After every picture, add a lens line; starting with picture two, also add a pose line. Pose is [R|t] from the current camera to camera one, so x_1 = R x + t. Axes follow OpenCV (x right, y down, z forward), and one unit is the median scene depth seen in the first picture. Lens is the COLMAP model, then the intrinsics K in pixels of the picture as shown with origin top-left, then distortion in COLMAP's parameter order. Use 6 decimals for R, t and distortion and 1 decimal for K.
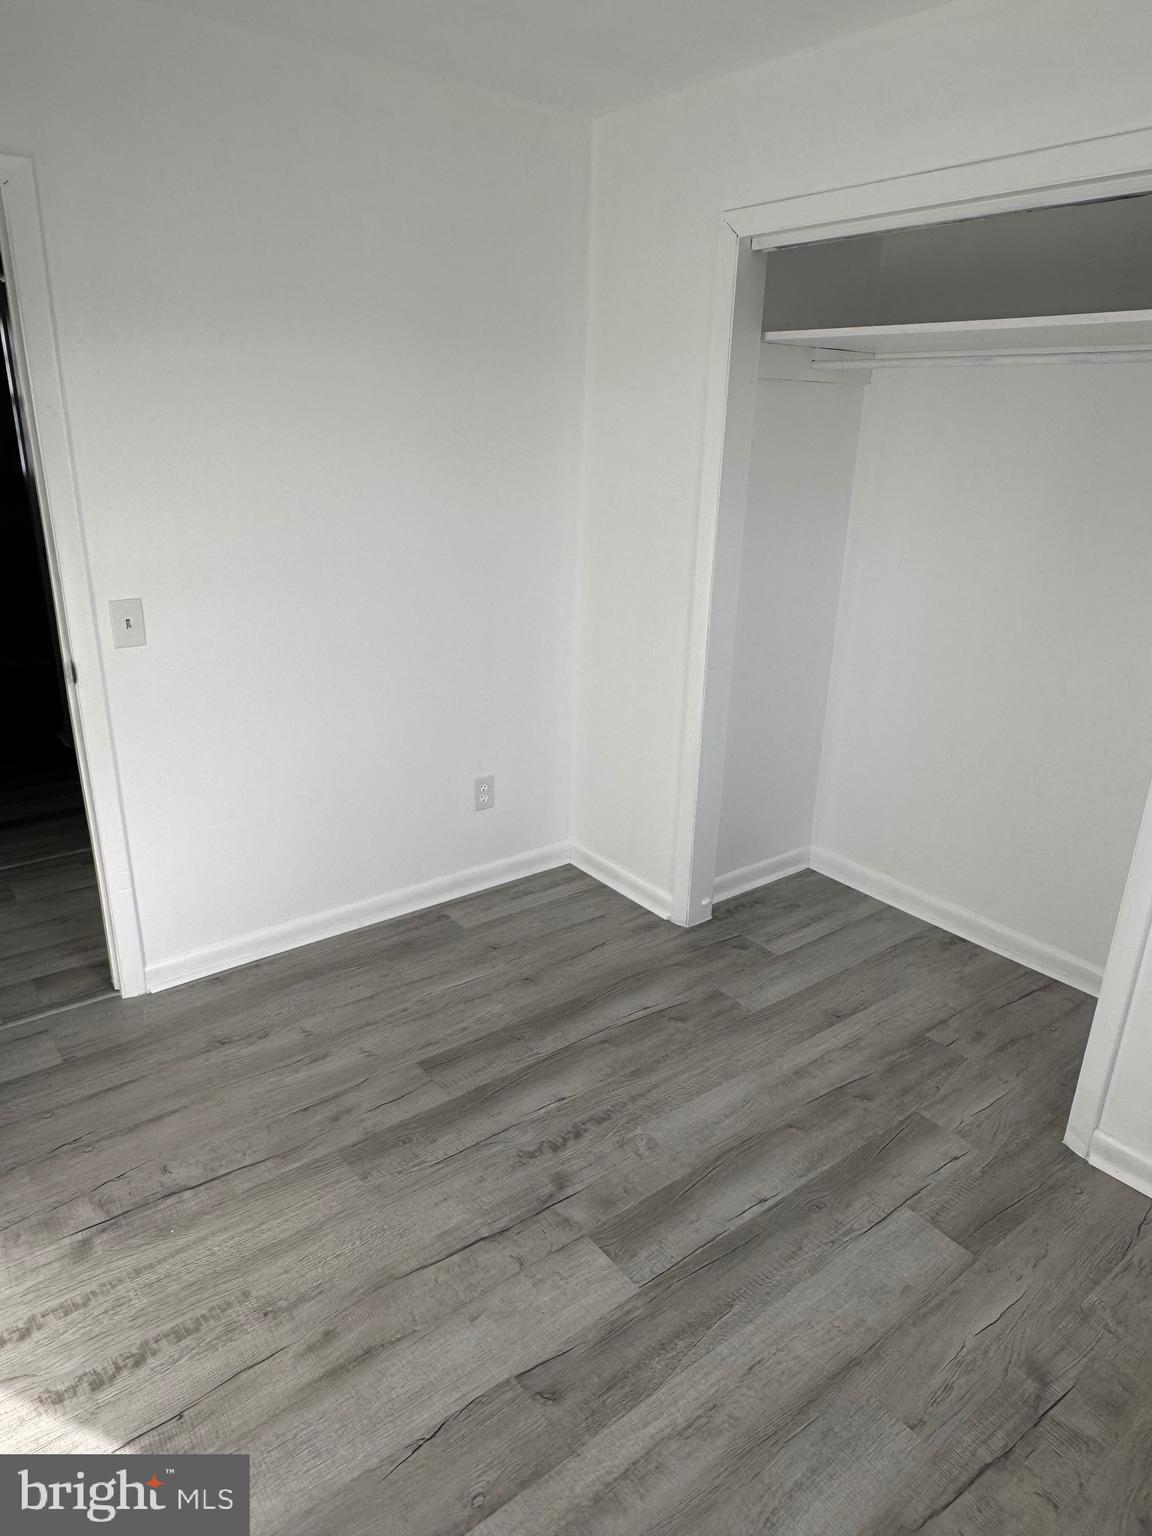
lens RADIAL K [[978.0, 0, 575.3], [0, 978.0, 764.7], [0, 0, 1]] dist [-0.011234, 0.008270]
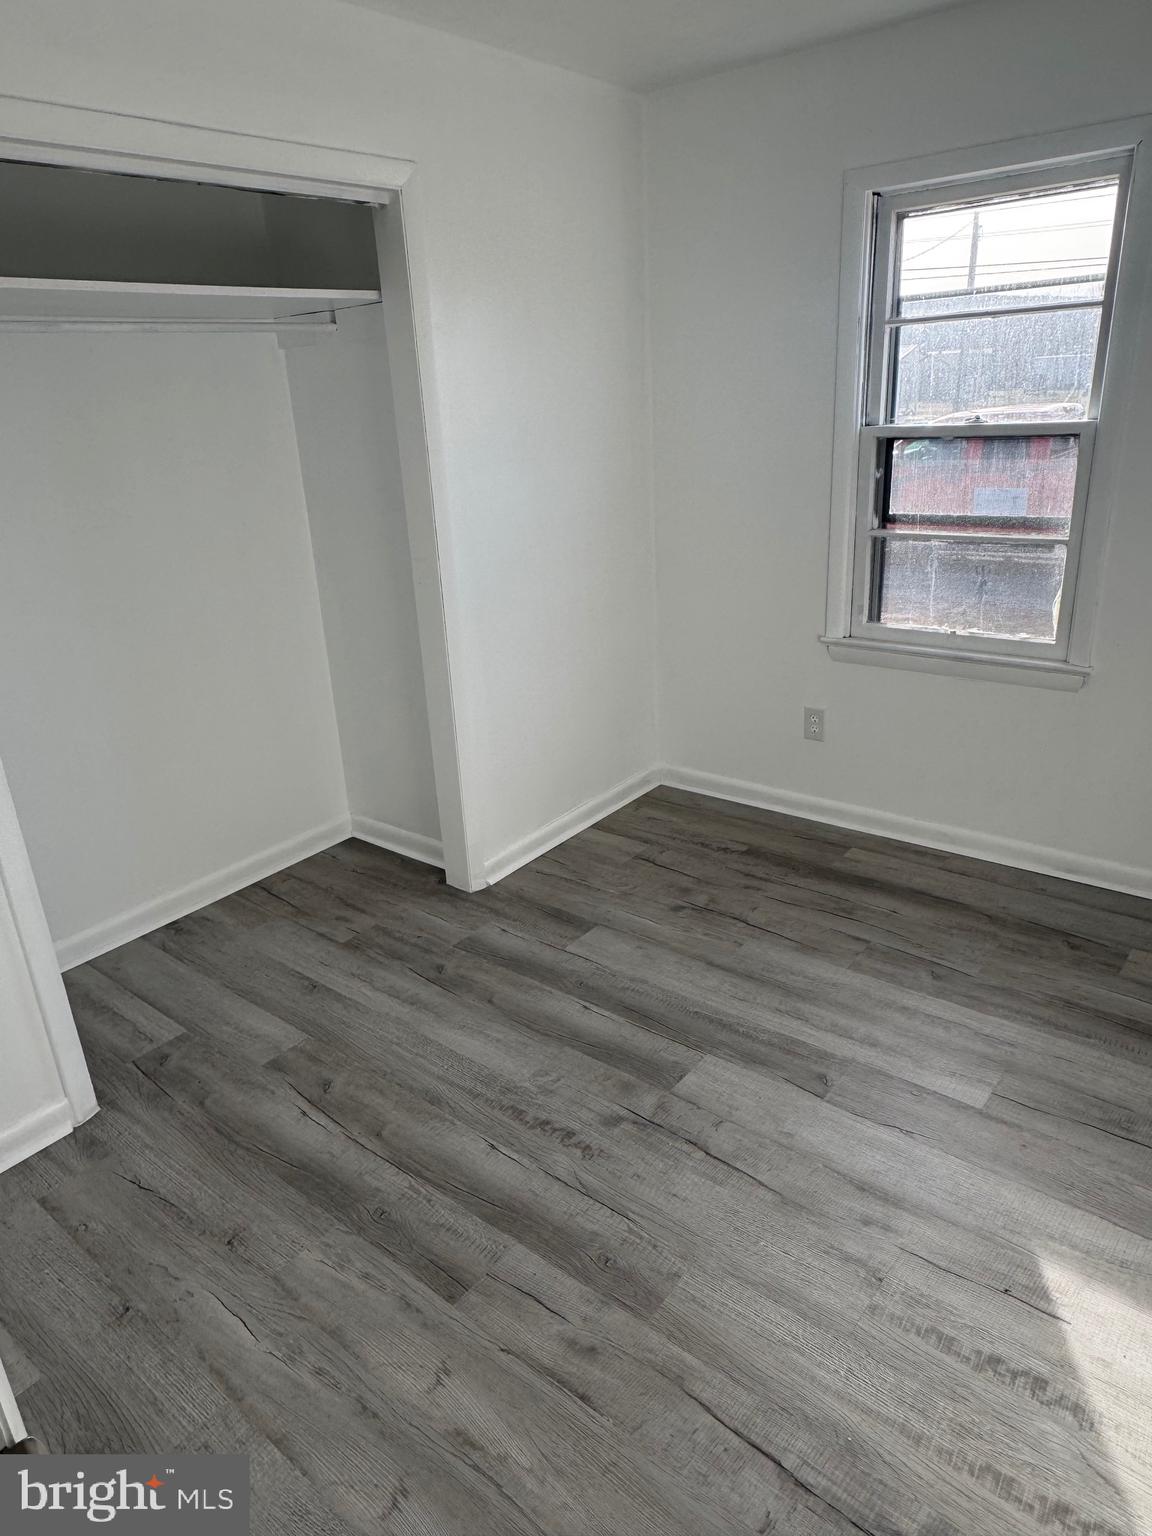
lens RADIAL K [[978.0, 0, 571.0], [0, 978.0, 765.0], [0, 0, 1]] dist [-0.011234, 0.008270]
pose [[-0.219844, -0.368020, 0.903454, -0.818562], [0.378734, 0.821271, 0.426703, -0.344068], [-0.899016, 0.435977, -0.041170, 0.949027]]
